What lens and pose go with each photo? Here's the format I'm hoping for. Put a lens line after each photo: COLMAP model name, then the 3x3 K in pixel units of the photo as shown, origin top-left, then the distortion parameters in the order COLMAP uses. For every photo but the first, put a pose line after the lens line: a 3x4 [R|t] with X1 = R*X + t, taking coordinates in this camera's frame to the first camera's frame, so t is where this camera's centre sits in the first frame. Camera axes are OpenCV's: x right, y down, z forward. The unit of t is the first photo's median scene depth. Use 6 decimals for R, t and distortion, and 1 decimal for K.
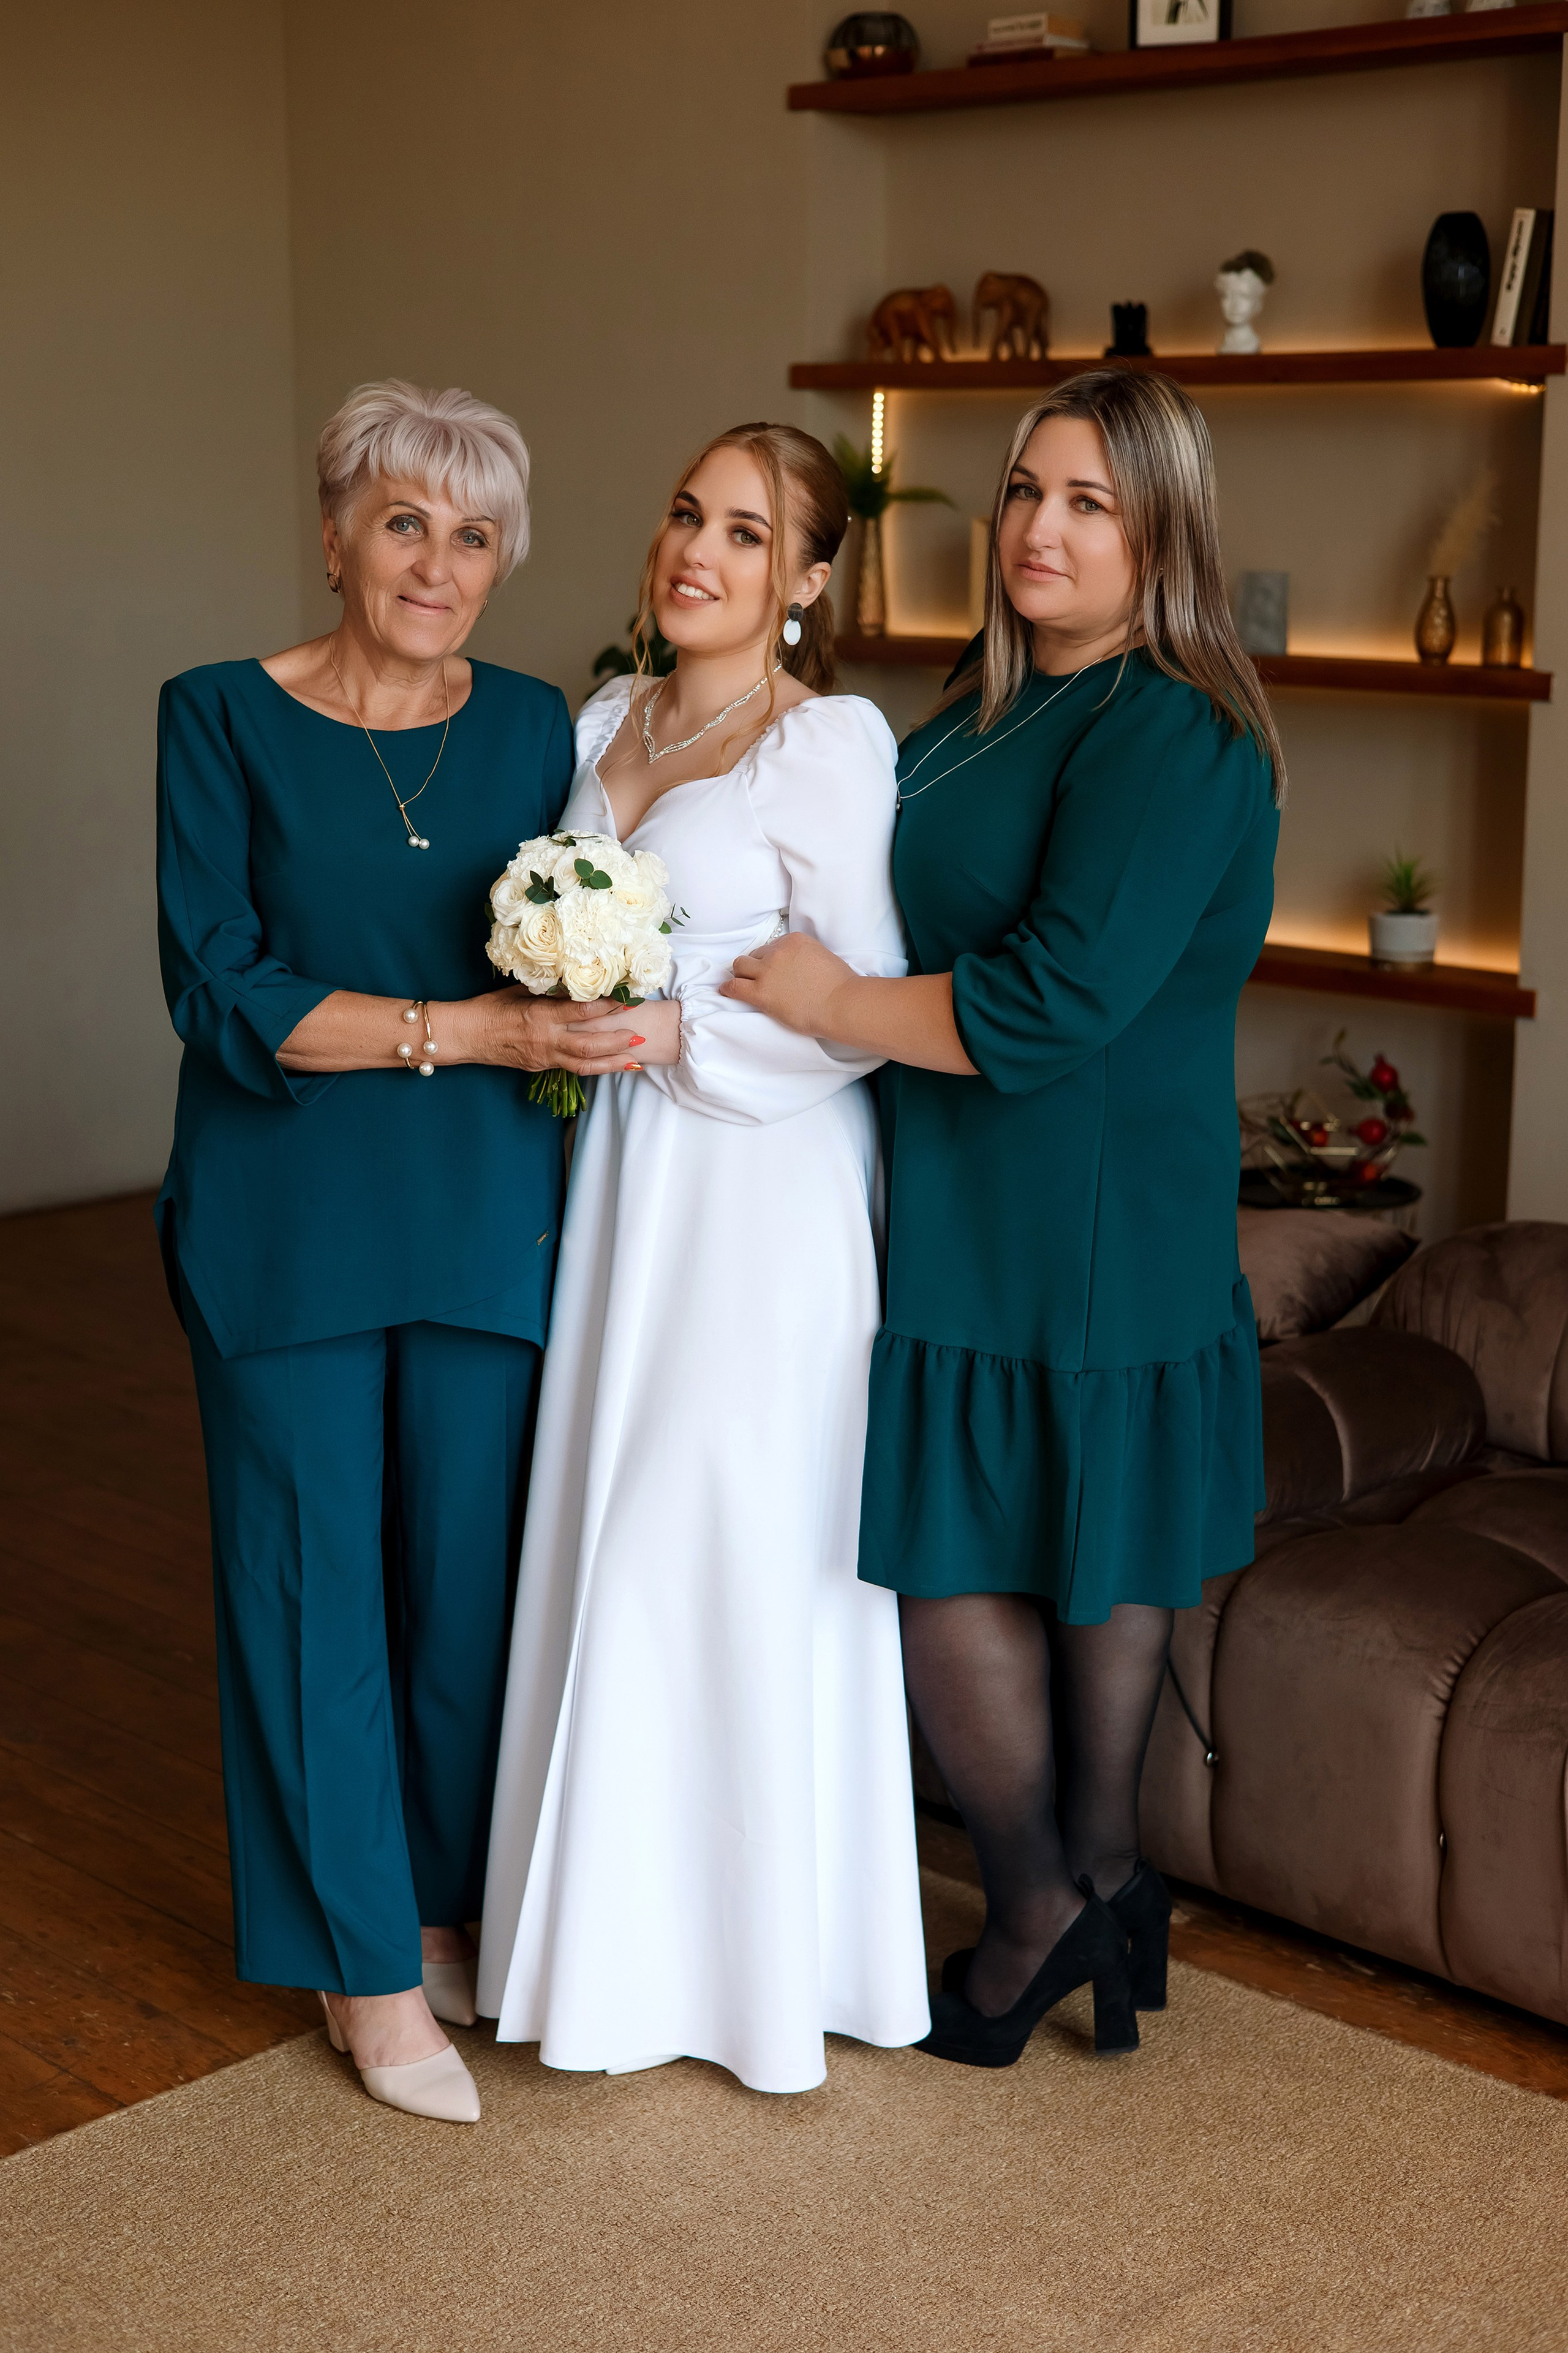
lens RADIAL K [[3401.9, 0, 784.0], [0, 3401.9, 1176.5], [0, 0, 1]] dist [0.006897, 0.037848]
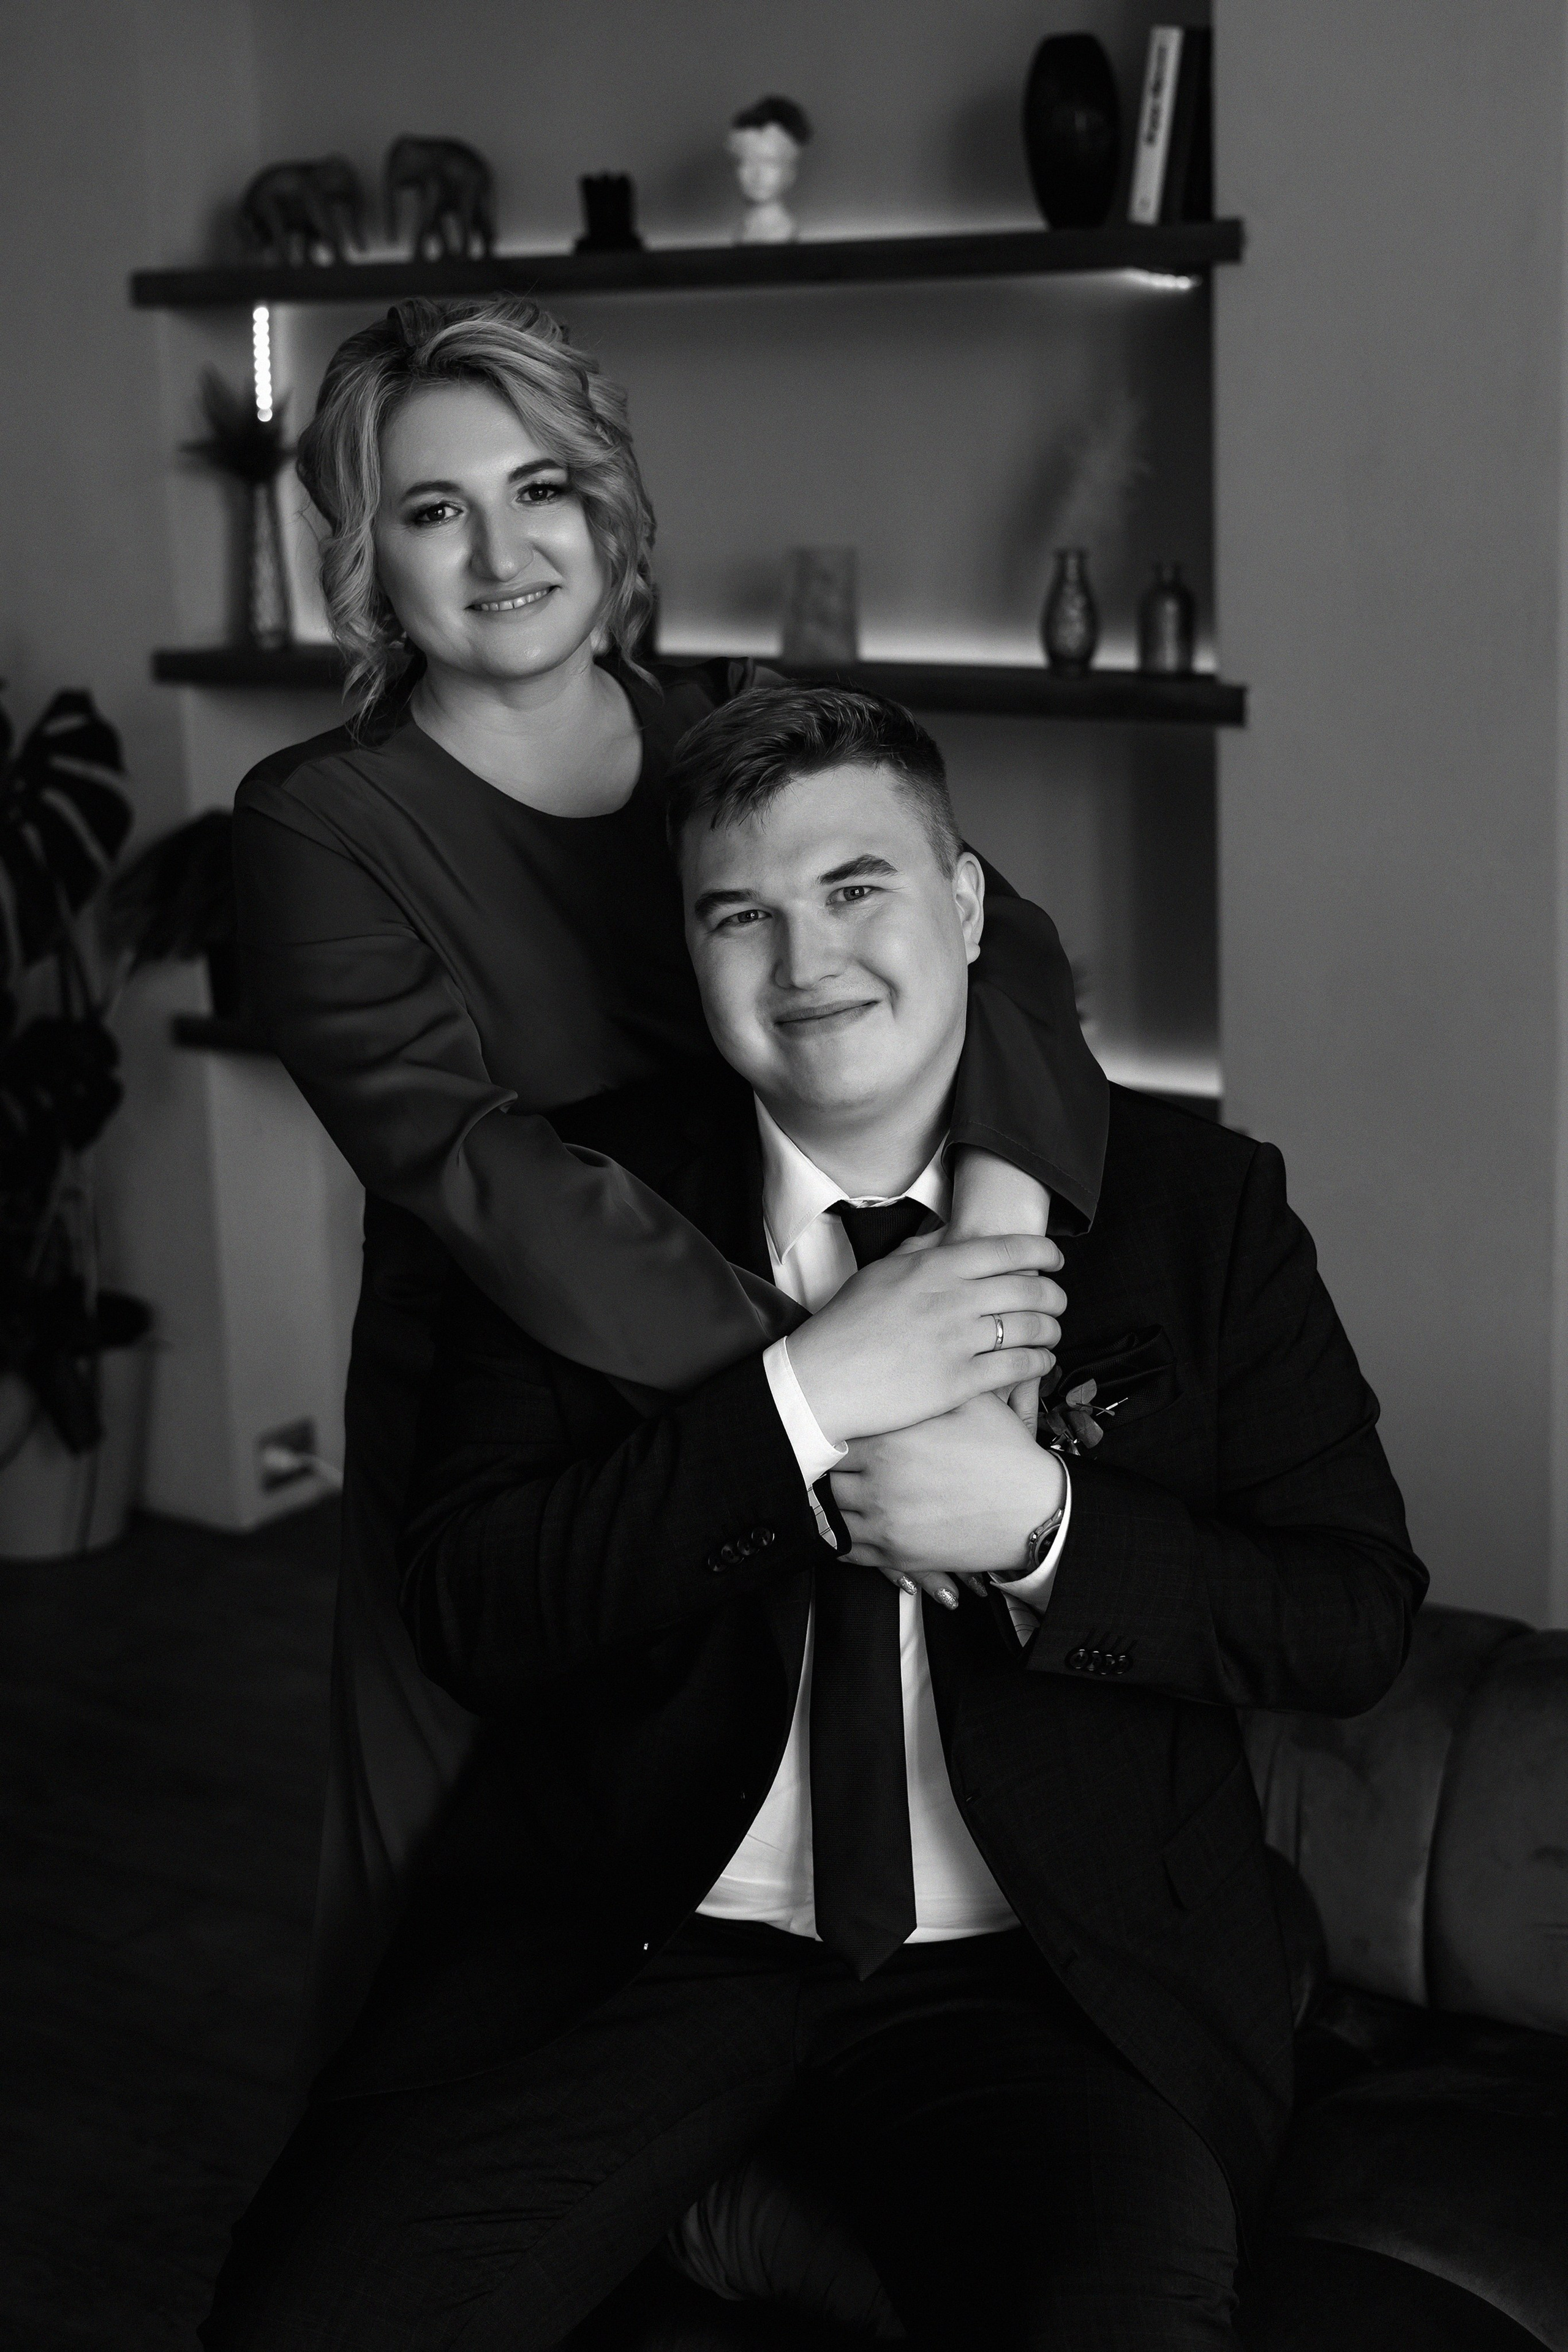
lens RADIAL K [[3623.6, 0, 845.5], [0, 3623.6, 1100.5], [0, 0, 1]] dist [-0.002730, 0.034100]
pose [[0.984554, -0.064051, 0.162947, 0.015809], [0.064728, 0.997902, 0.001154, -0.063501], [-0.162680, 0.009411, 0.986634, 0.255551]]
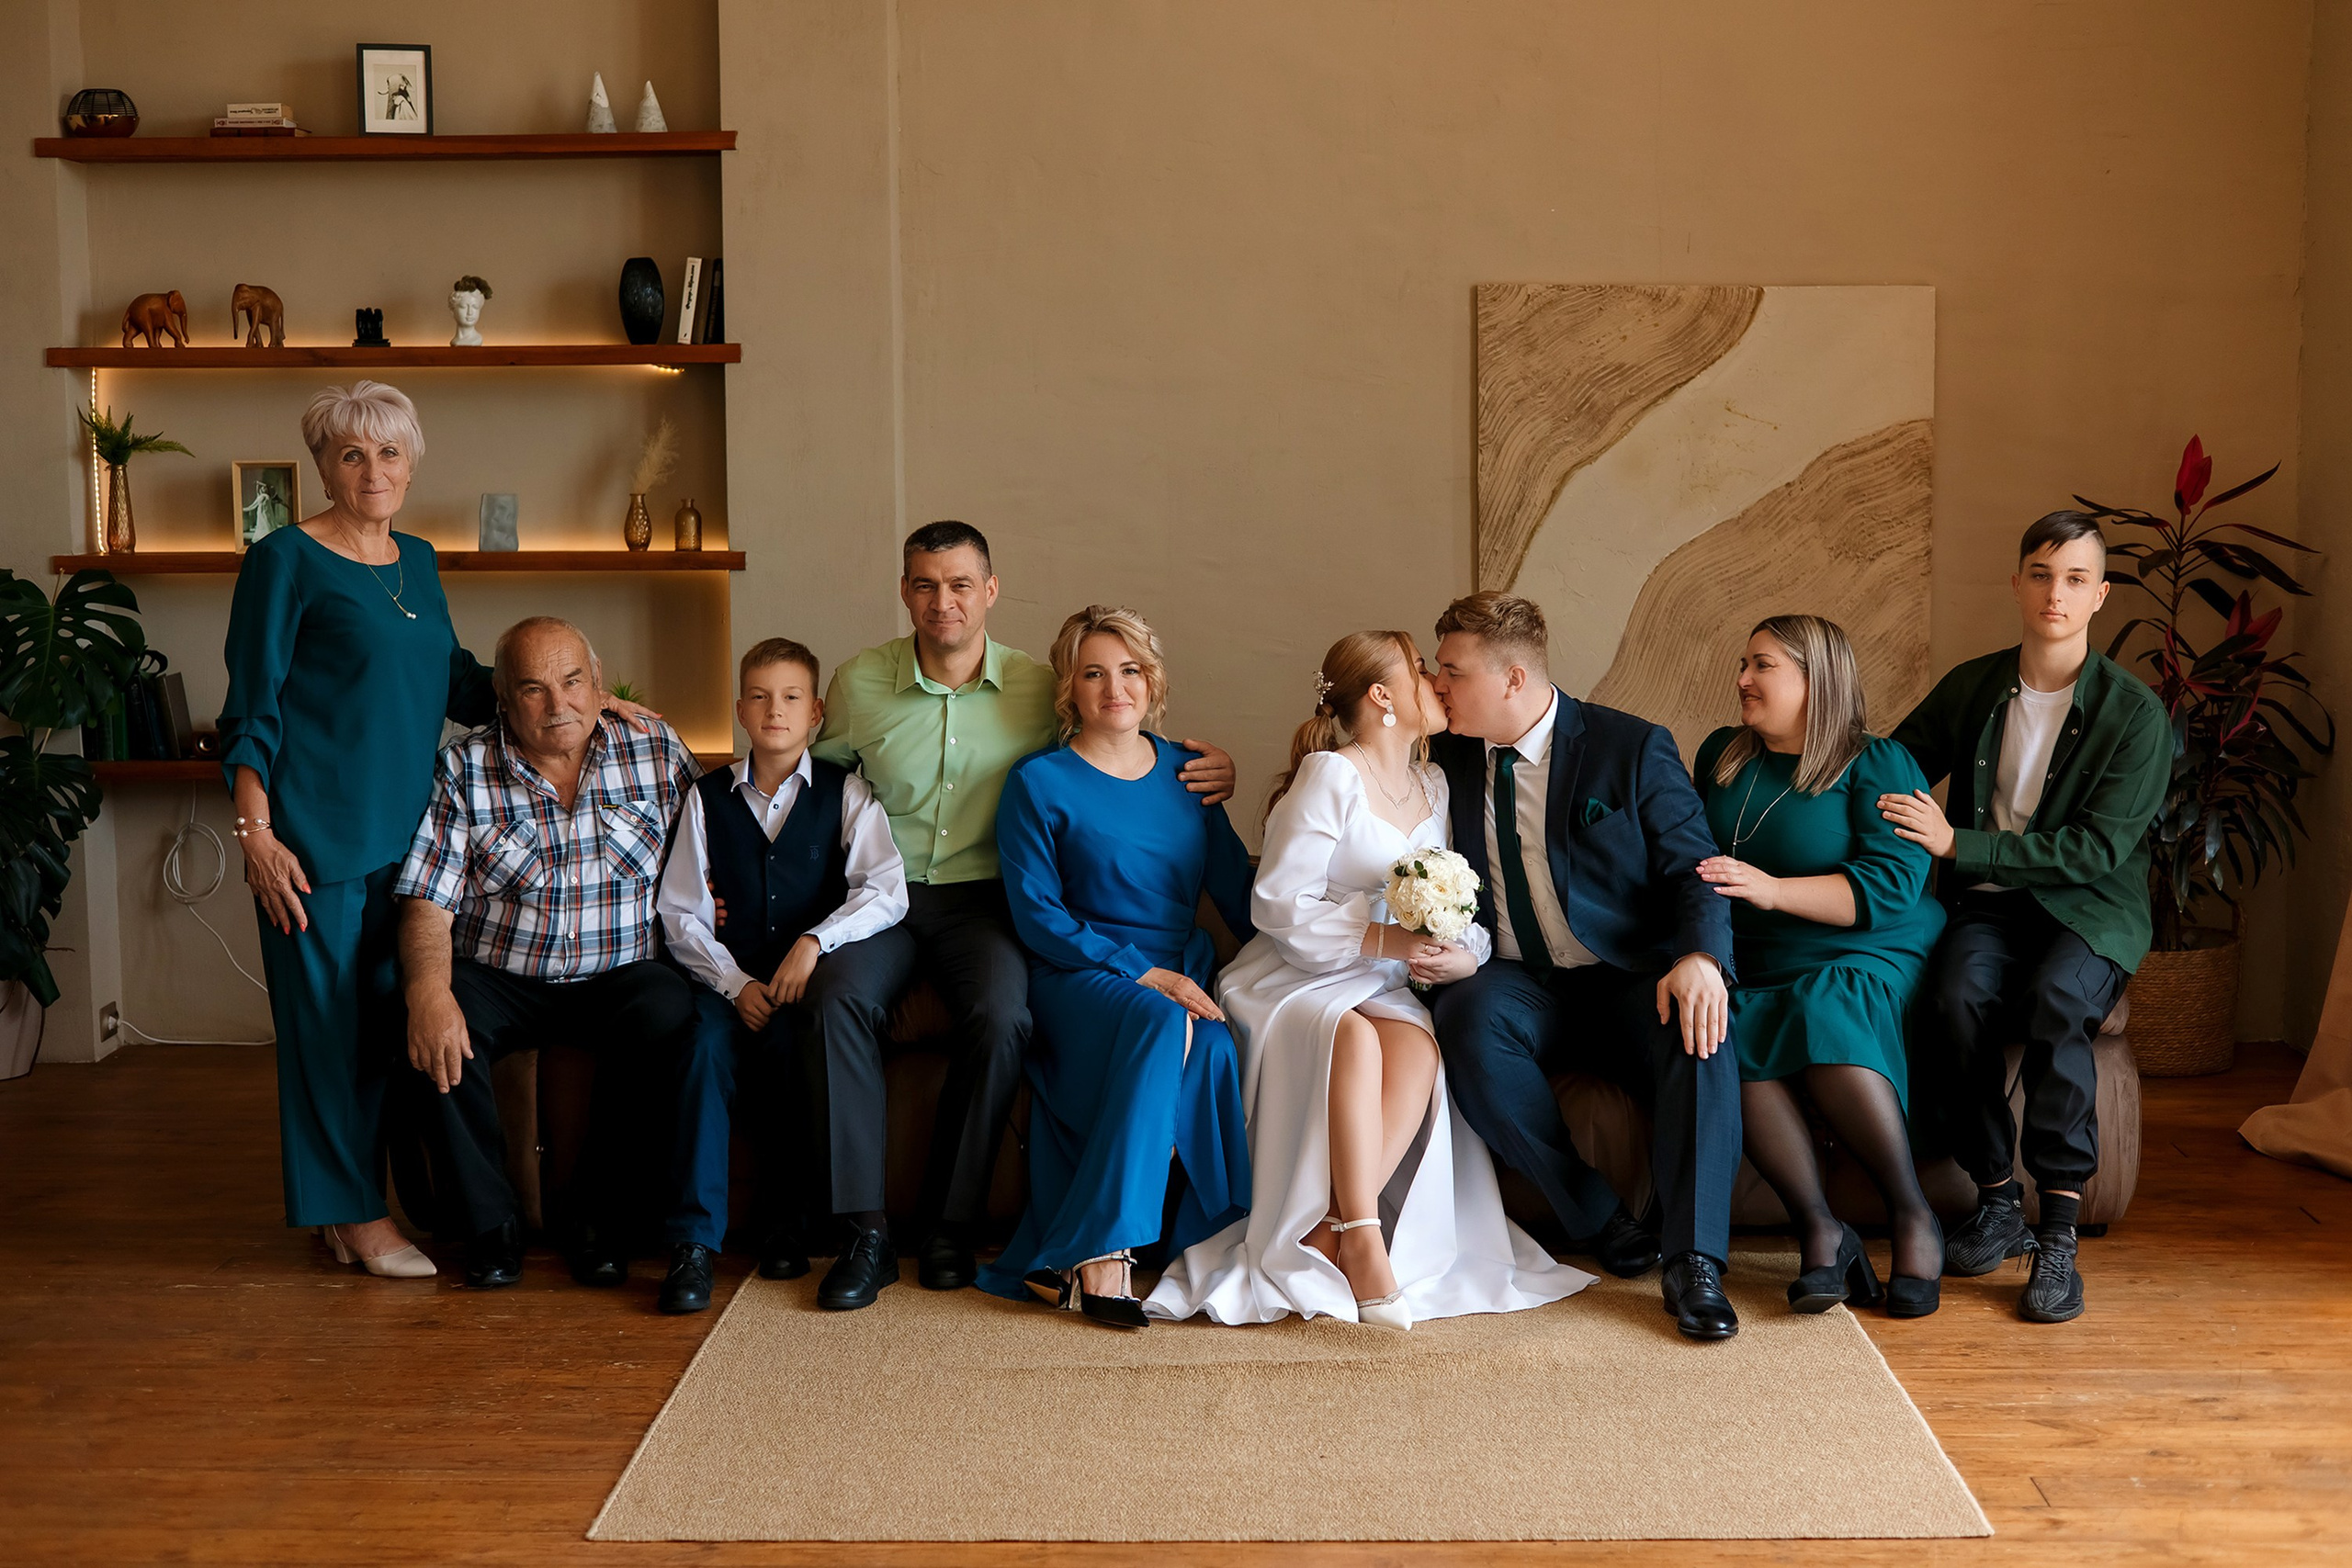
lens RADIAL K [[3334.6, 0, 1176.0], [0, 3334.6, 784.0], [0, 0, 1]] dist [0.006483, 0.023011]
pose [[0.733288, -0.079206, 0.675289, -0.610275], [0.147991, 0.987973, -0.044820, 0.048846], [-0.663617, 0.132802, 0.736190, -0.212082]]
